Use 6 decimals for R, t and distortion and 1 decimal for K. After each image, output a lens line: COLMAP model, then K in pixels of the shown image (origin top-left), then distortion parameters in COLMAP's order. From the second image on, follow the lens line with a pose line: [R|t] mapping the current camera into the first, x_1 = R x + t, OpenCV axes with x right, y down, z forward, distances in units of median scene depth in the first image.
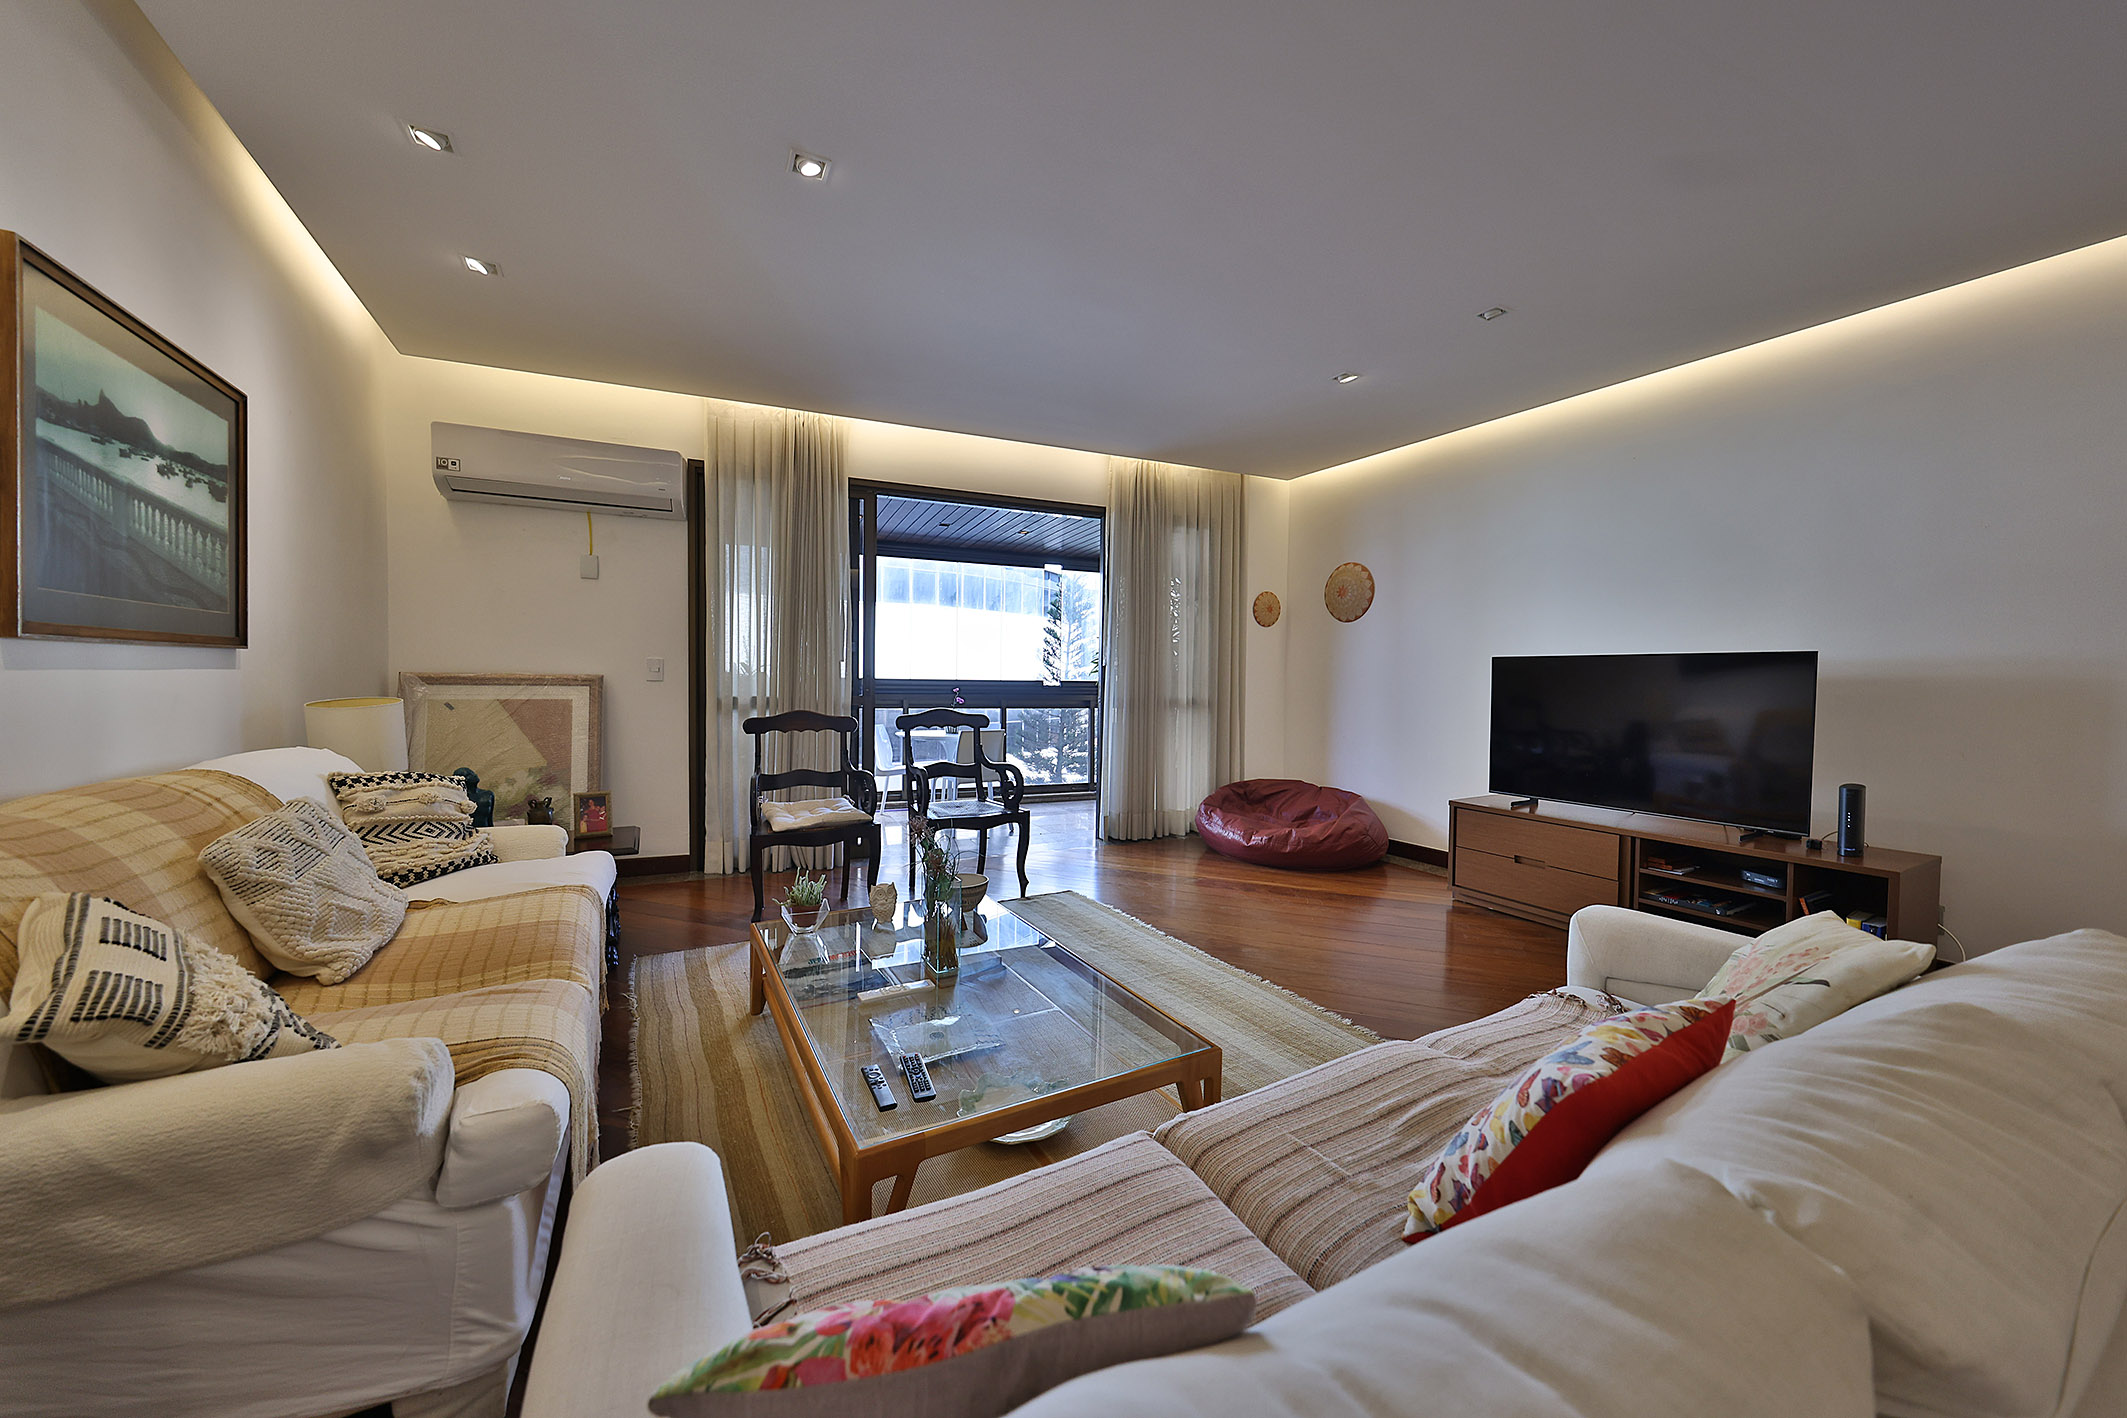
lens RADIAL K [[752.6, 0, 1062.5], [0, 752.6, 701.0], [0, 0, 1]] dist [0.004131, -0.000888]
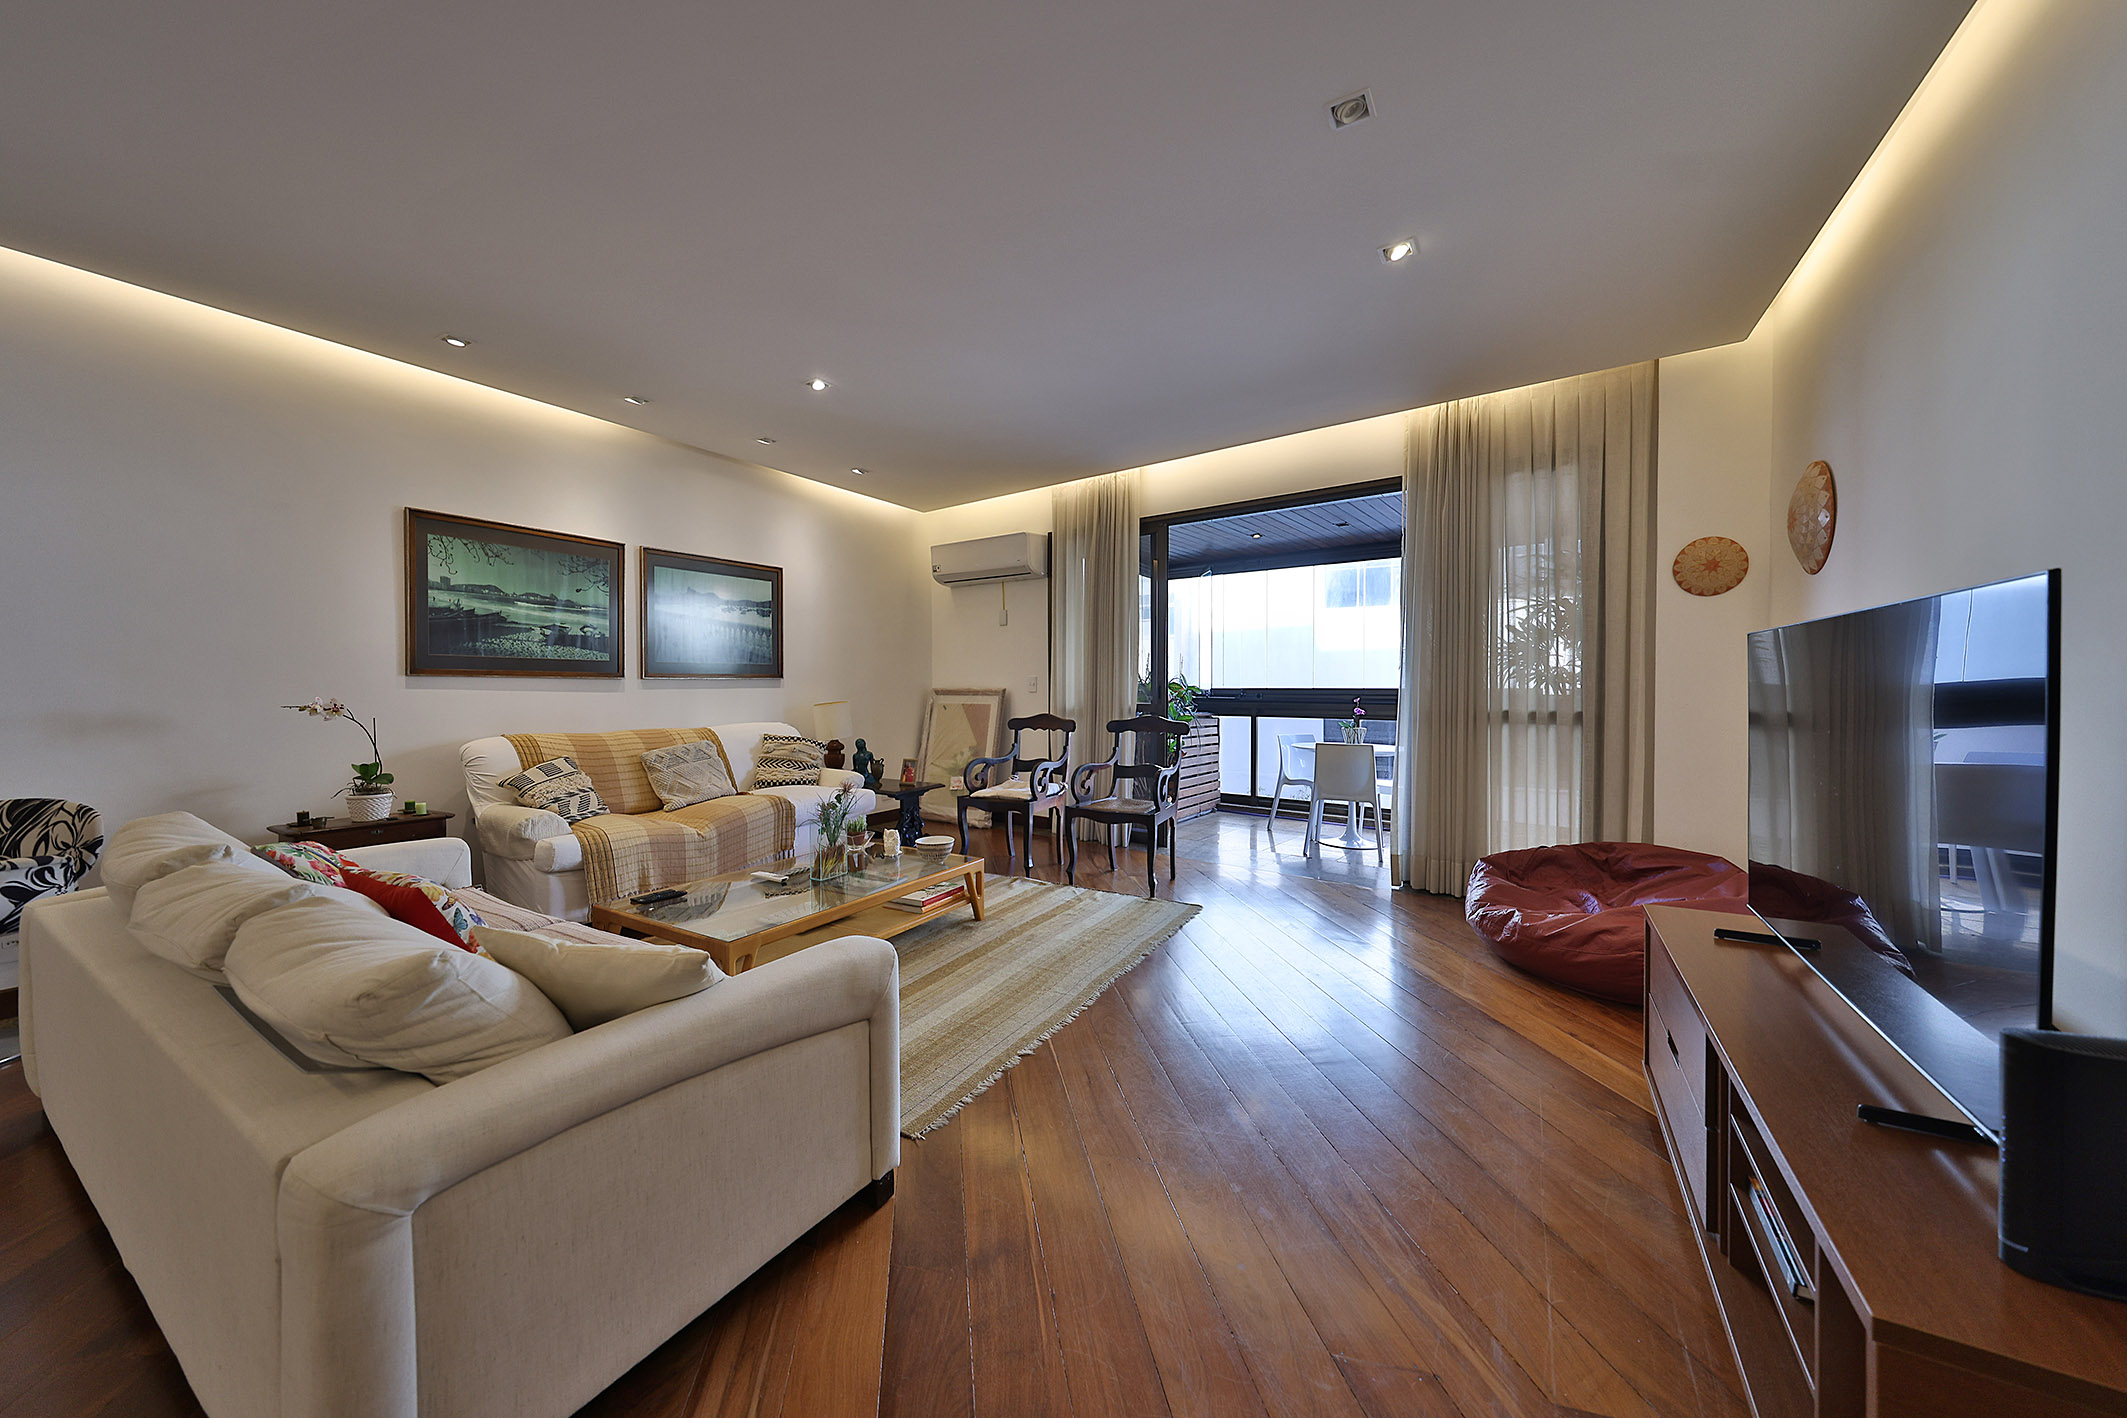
lens RADIAL K [[752.6, 0, 1065.3], [0, 752.6, 701.6], [0, 0, 1]] dist [0.004131, -0.000888]
pose [[0.491347, 0.004787, -0.870951, 0.707920], [-0.017200, 0.999843, -0.004208, -0.003372], [0.870794, 0.017048, 0.491352, 0.337975]]
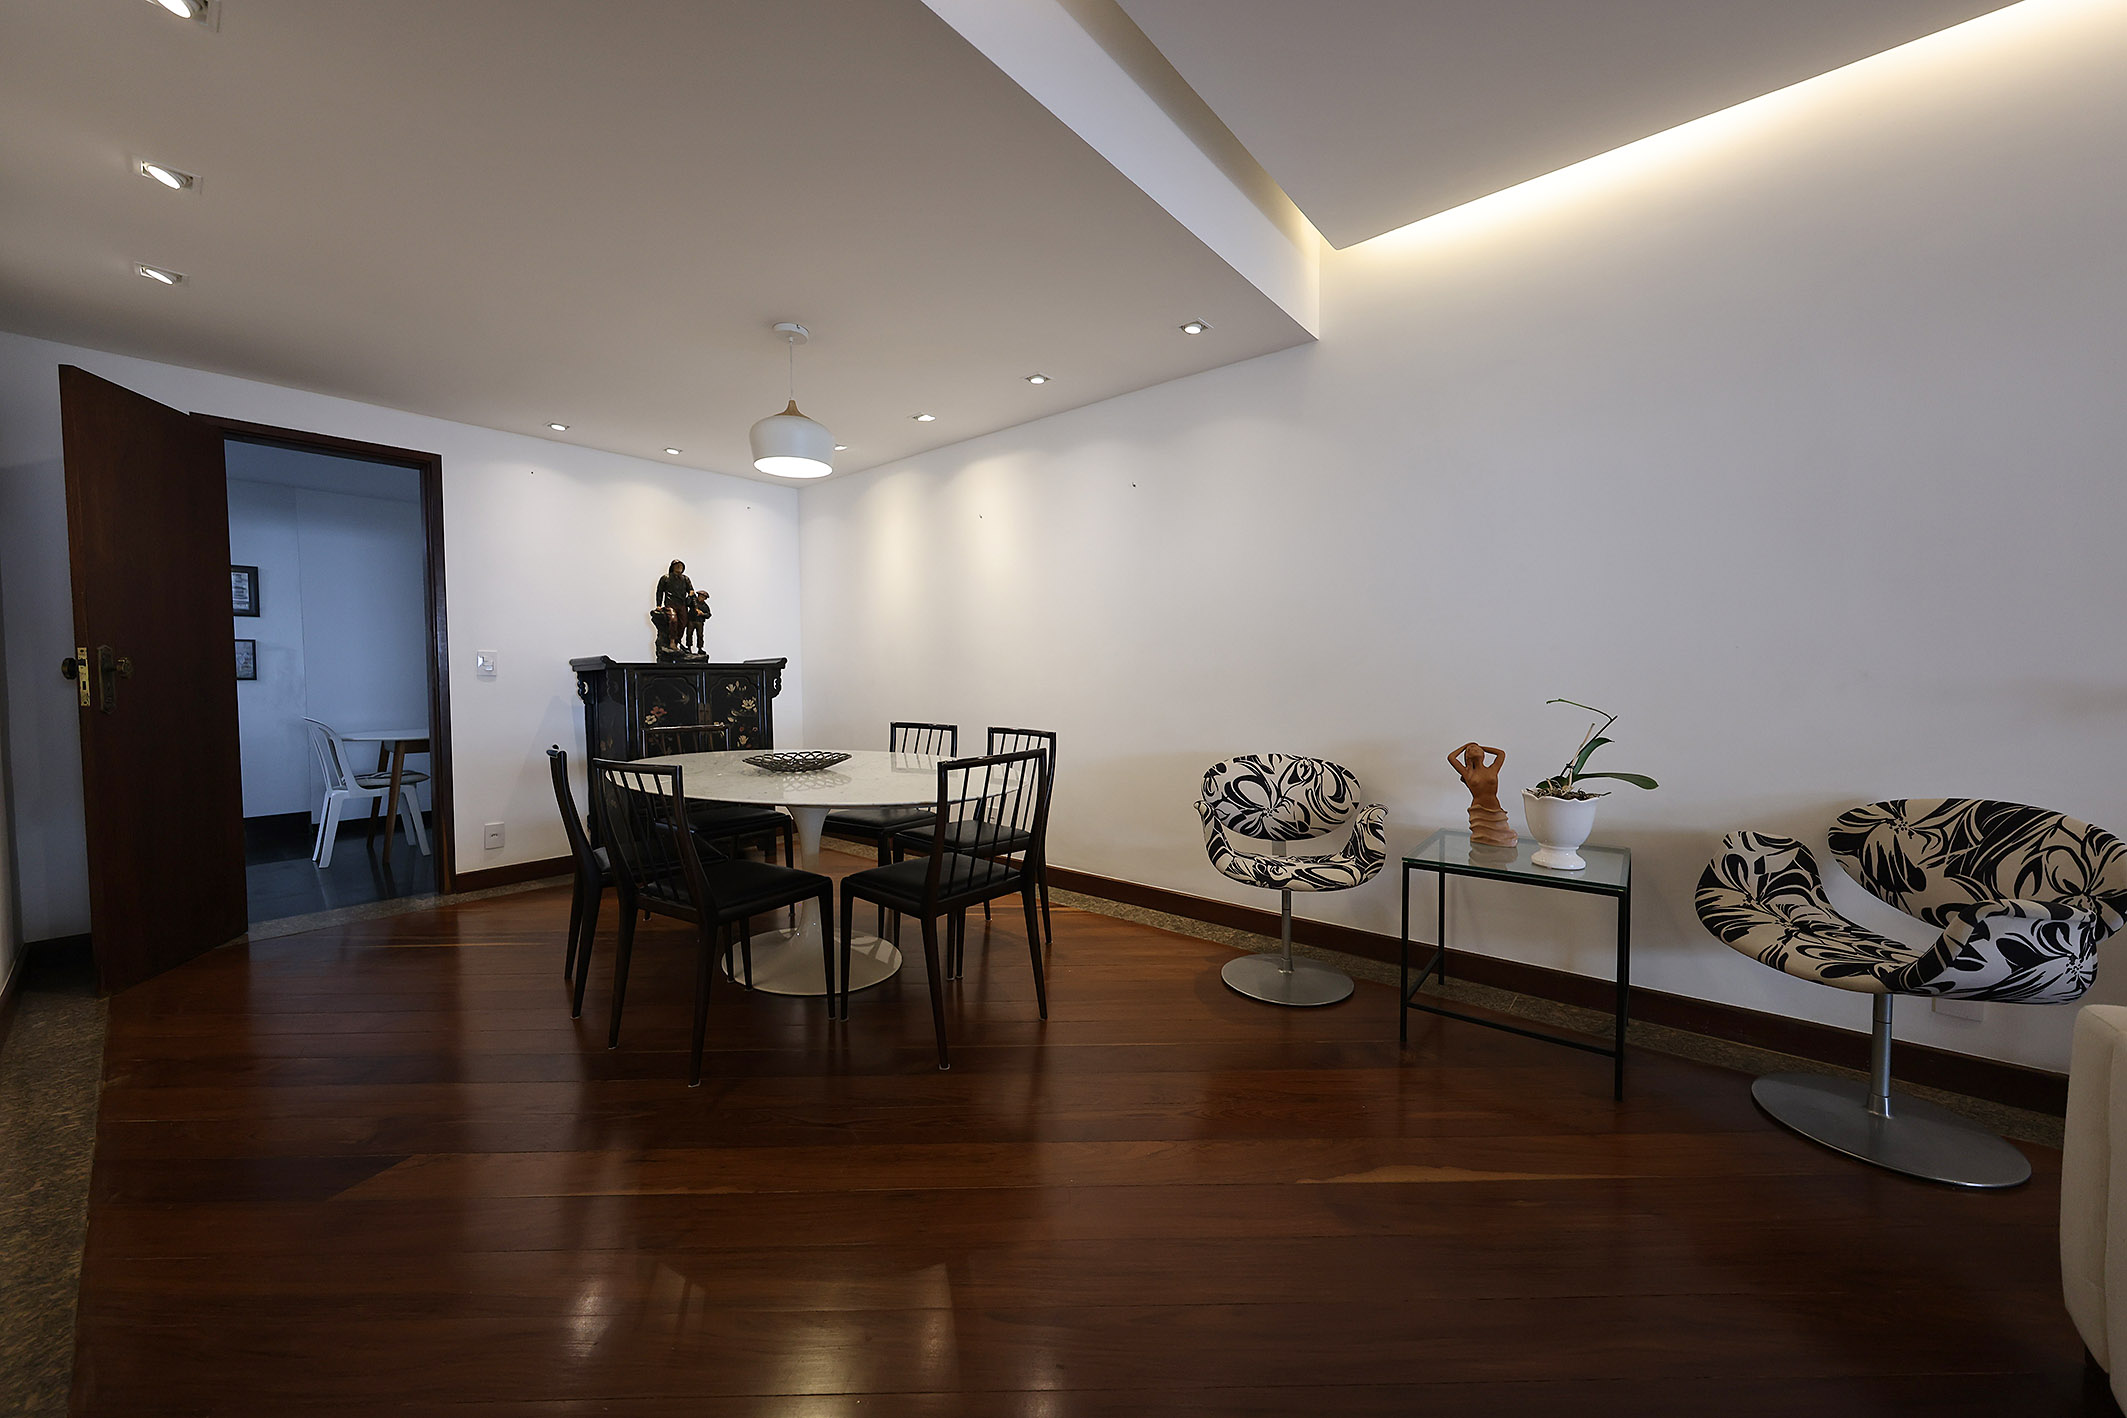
lens RADIAL K [[770.1, 0, 1057.0], [0, 770.1, 697.0], [0, 0, 1]] dist [0.005319, -0.000242]
pose [[-0.936666, 0.004656, -0.350193, 0.425161], [-0.014277, 0.998573, 0.051463, 0.012331], [0.349933, 0.053204, -0.935263, 0.135808]]
